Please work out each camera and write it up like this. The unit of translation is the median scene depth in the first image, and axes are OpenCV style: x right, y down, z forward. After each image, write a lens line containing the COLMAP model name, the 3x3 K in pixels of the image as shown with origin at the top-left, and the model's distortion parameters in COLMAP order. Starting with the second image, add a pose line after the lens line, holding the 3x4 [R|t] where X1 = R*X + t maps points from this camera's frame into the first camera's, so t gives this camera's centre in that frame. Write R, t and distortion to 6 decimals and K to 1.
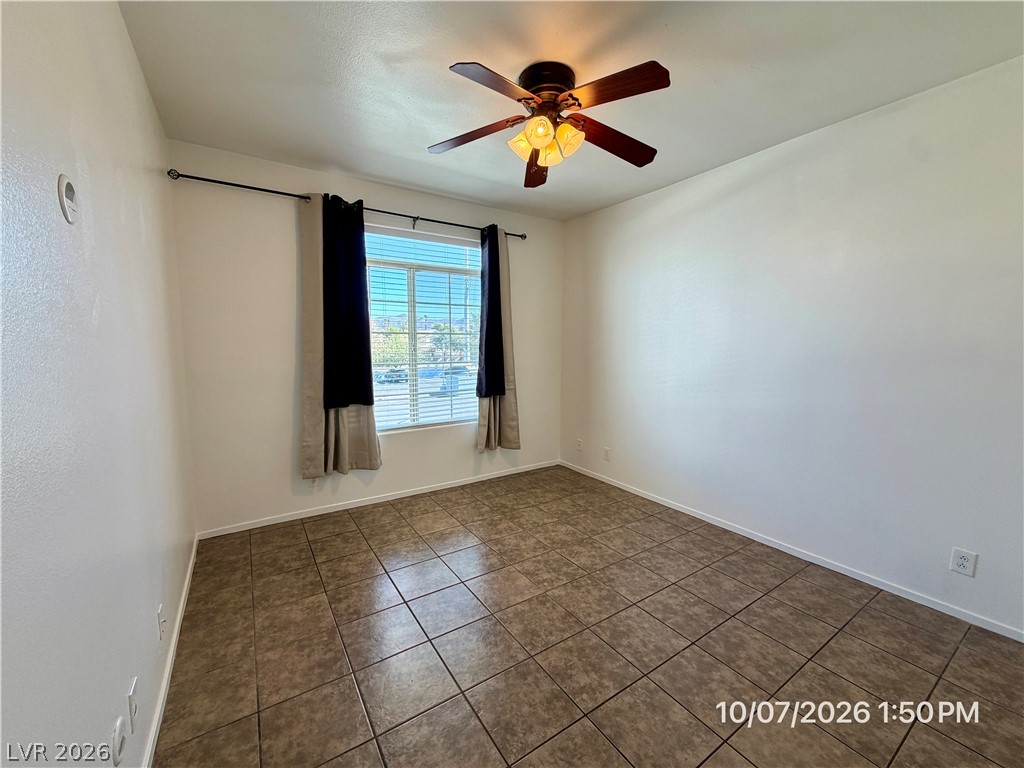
lens RADIAL K [[408.7, 0, 510.7], [0, 408.7, 383.8], [0, 0, 1]] dist [-0.000752, 0.000599]
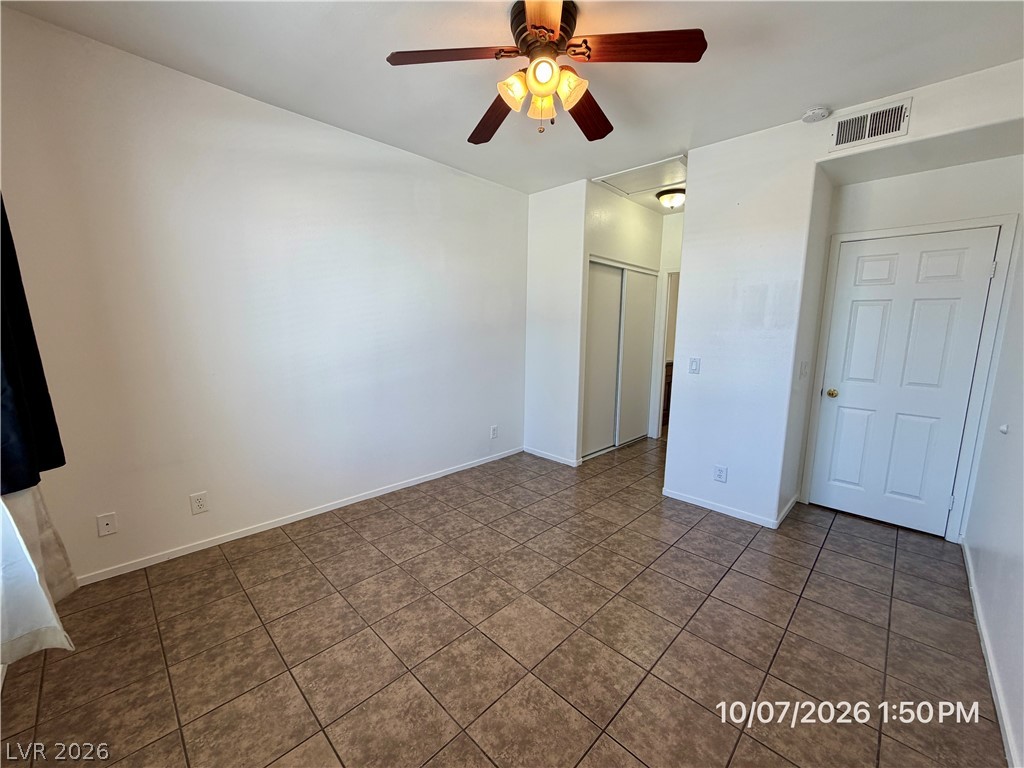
lens RADIAL K [[408.7, 0, 510.7], [0, 408.7, 383.8], [0, 0, 1]] dist [-0.000752, 0.000599]
pose [[-0.212023, -0.147383, 0.966087, -0.535717], [0.079353, 0.982702, 0.167333, -0.083625], [-0.974038, 0.112140, -0.196660, 0.844338]]
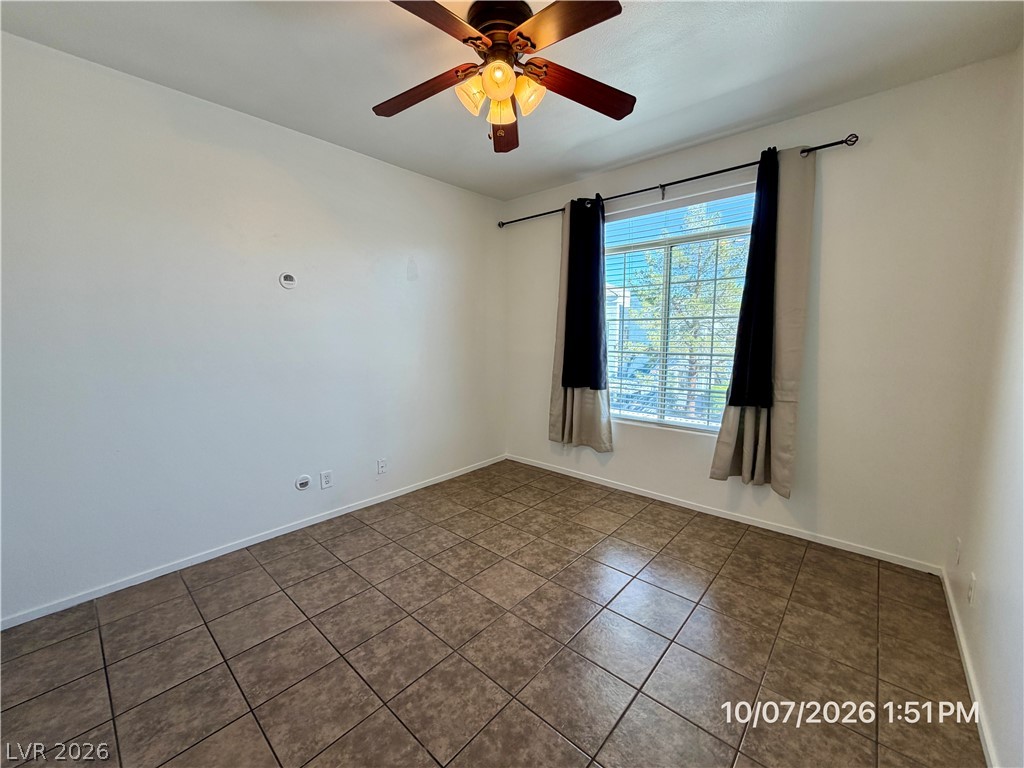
lens RADIAL K [[408.7, 0, 510.7], [0, 408.7, 383.8], [0, 0, 1]] dist [-0.000752, 0.000599]
pose [[0.255307, 0.116482, -0.959818, 0.639301], [-0.091445, 0.991176, 0.095963, -0.045979], [0.962526, 0.063271, 0.263706, 0.538728]]
